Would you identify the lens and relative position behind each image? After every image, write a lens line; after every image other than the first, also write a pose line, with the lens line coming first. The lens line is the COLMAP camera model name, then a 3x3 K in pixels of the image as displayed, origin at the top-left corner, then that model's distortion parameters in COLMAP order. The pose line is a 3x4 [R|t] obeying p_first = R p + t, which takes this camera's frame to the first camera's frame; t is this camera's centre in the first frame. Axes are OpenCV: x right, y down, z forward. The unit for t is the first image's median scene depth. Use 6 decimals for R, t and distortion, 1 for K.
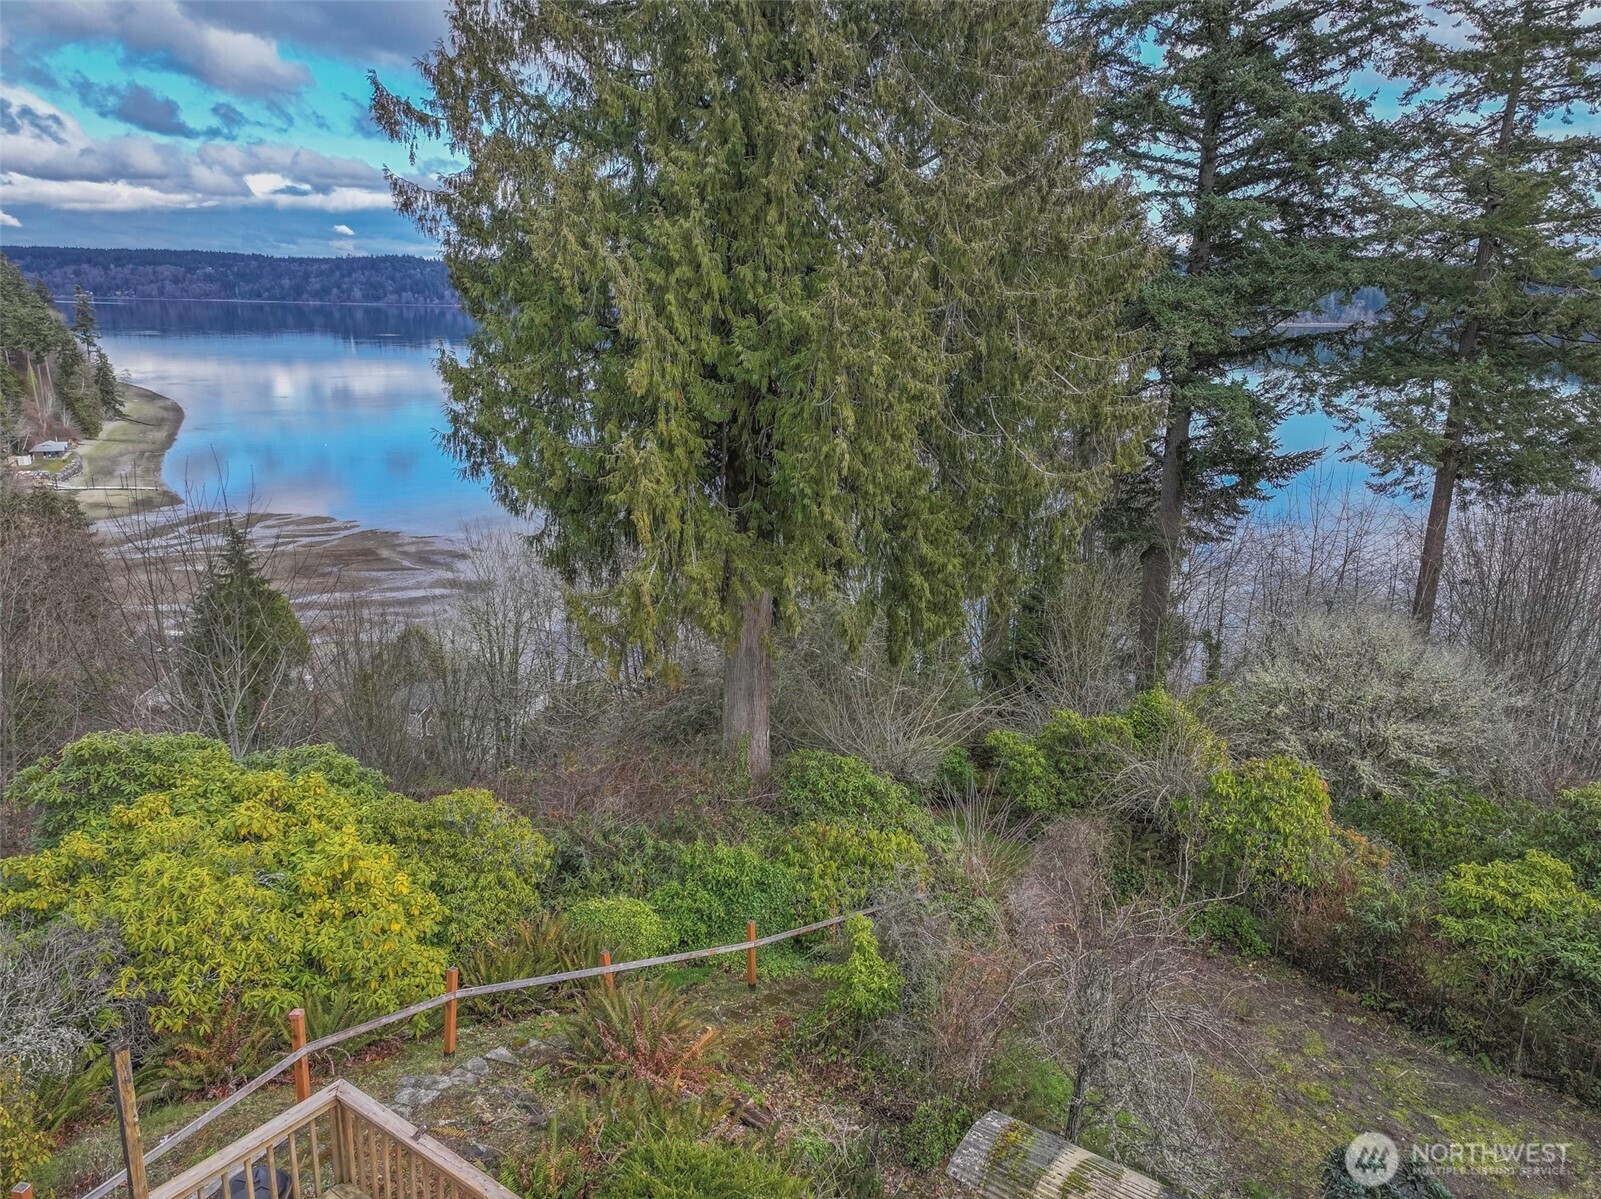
lens RADIAL K [[1180.7, 0, 793.1], [0, 1180.7, 595.7], [0, 0, 1]] dist [0.041013, 0.017967]
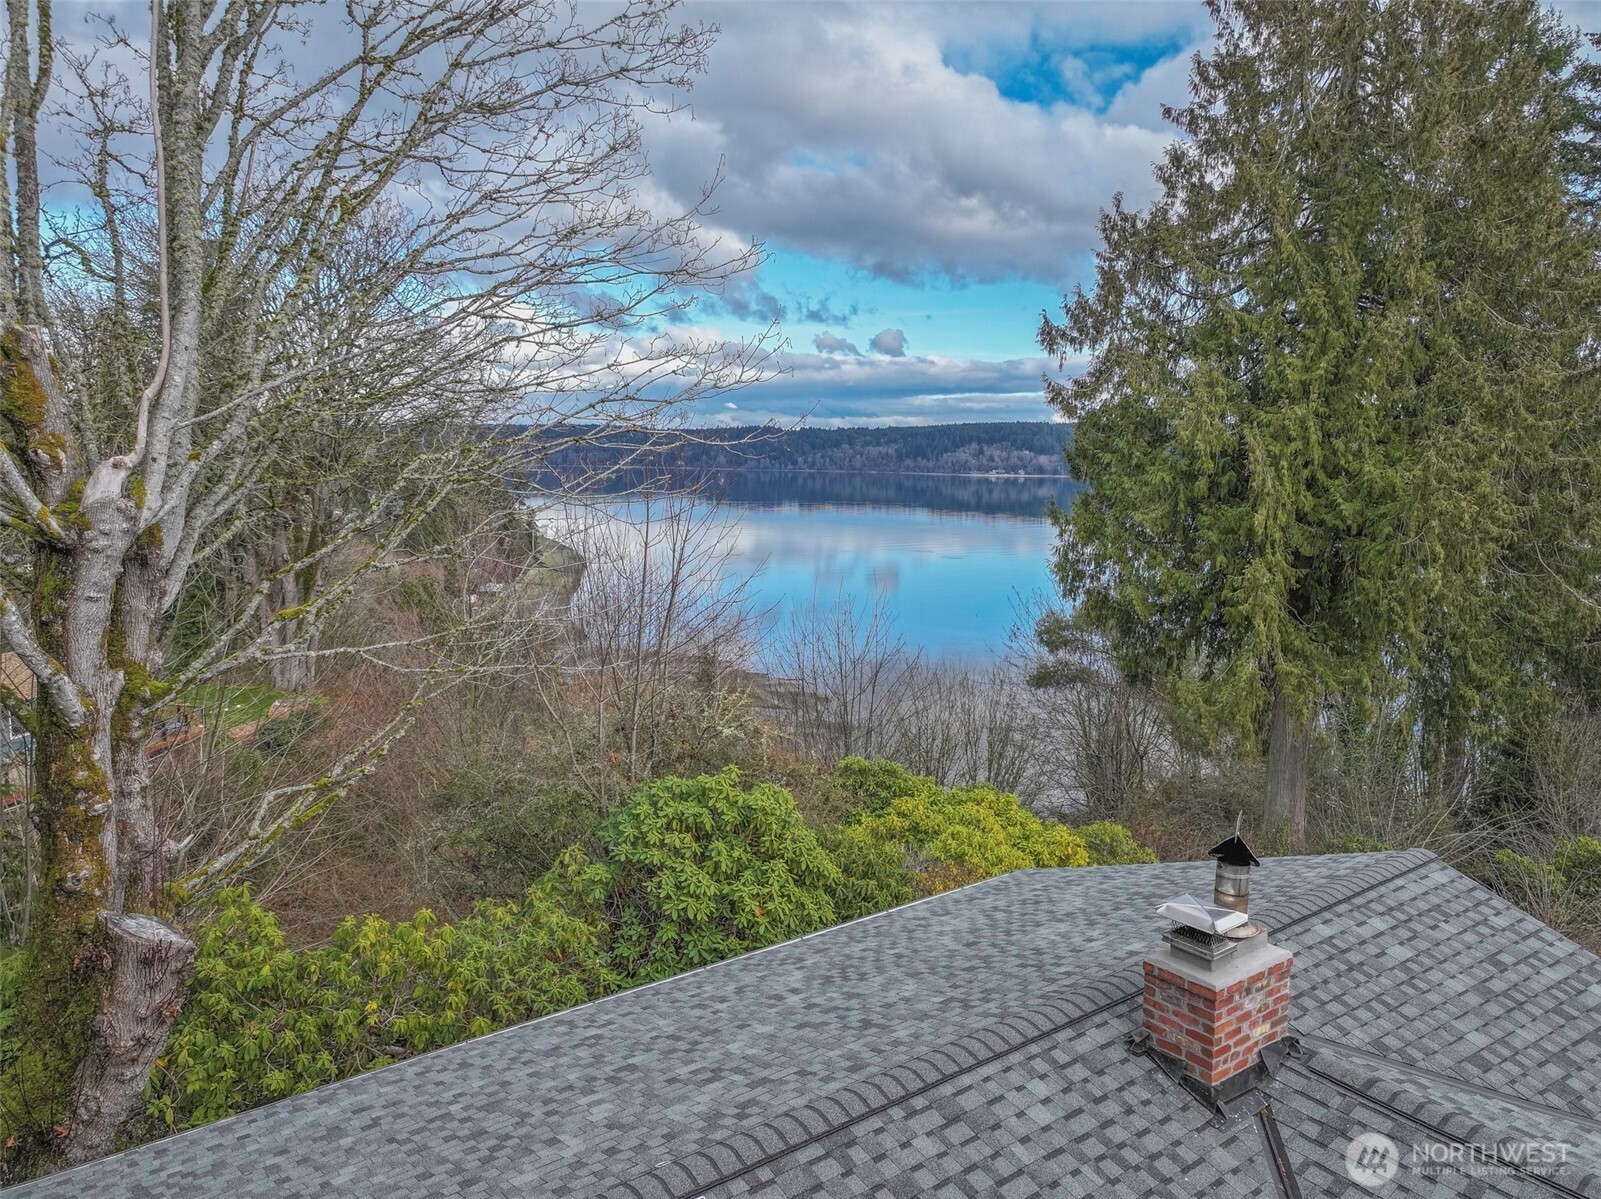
lens RADIAL K [[1180.7, 0, 802.2], [0, 1180.7, 605.2], [0, 0, 1]] dist [0.041013, 0.017967]
pose [[0.962634, 0.035129, -0.268516, -0.235753], [-0.068322, 0.990980, -0.115289, 0.091060], [0.262044, 0.129327, 0.956351, -0.373954]]
